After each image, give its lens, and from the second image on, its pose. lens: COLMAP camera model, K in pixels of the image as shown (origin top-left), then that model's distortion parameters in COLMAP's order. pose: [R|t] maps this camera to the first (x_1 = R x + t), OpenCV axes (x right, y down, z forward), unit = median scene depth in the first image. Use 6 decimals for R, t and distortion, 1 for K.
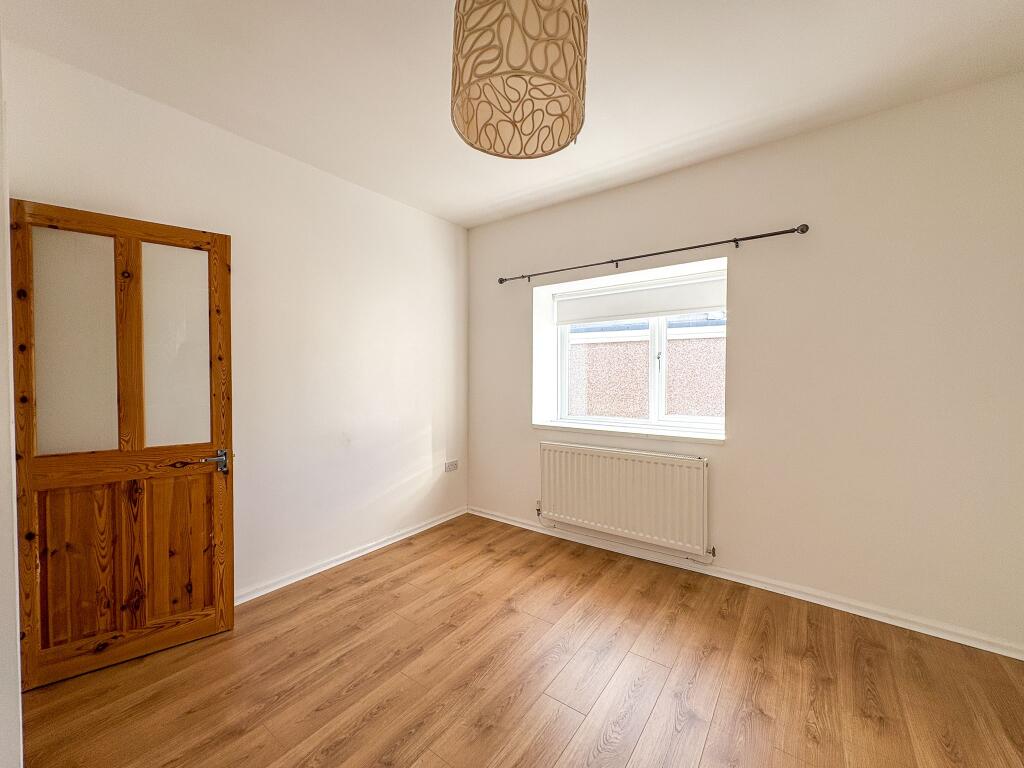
lens RADIAL K [[406.3, 0, 512.0], [0, 406.3, 384.0], [0, 0, 1]] dist [-0.002310, -0.000122]
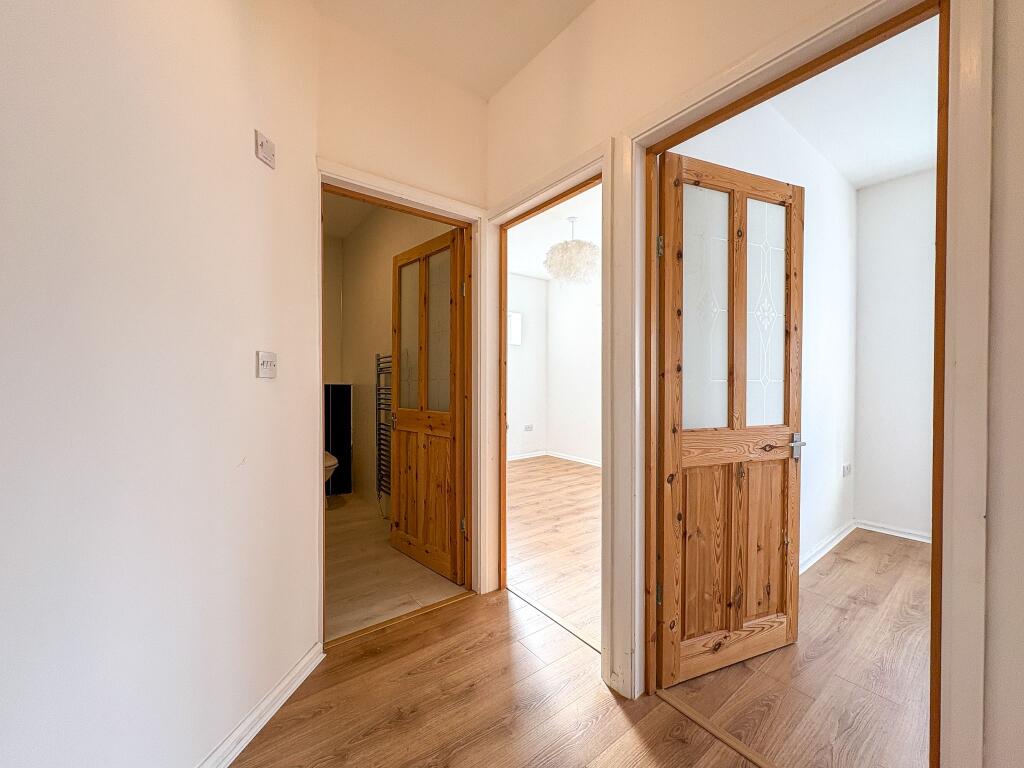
lens RADIAL K [[406.3, 0, 512.0], [0, 406.3, 384.0], [0, 0, 1]] dist [-0.002310, -0.000122]
pose [[0.960928, 0.002034, -0.276791, -1.146021], [-0.006341, 0.999872, -0.014666, 0.078681], [0.276725, 0.015848, 0.960818, -0.002330]]
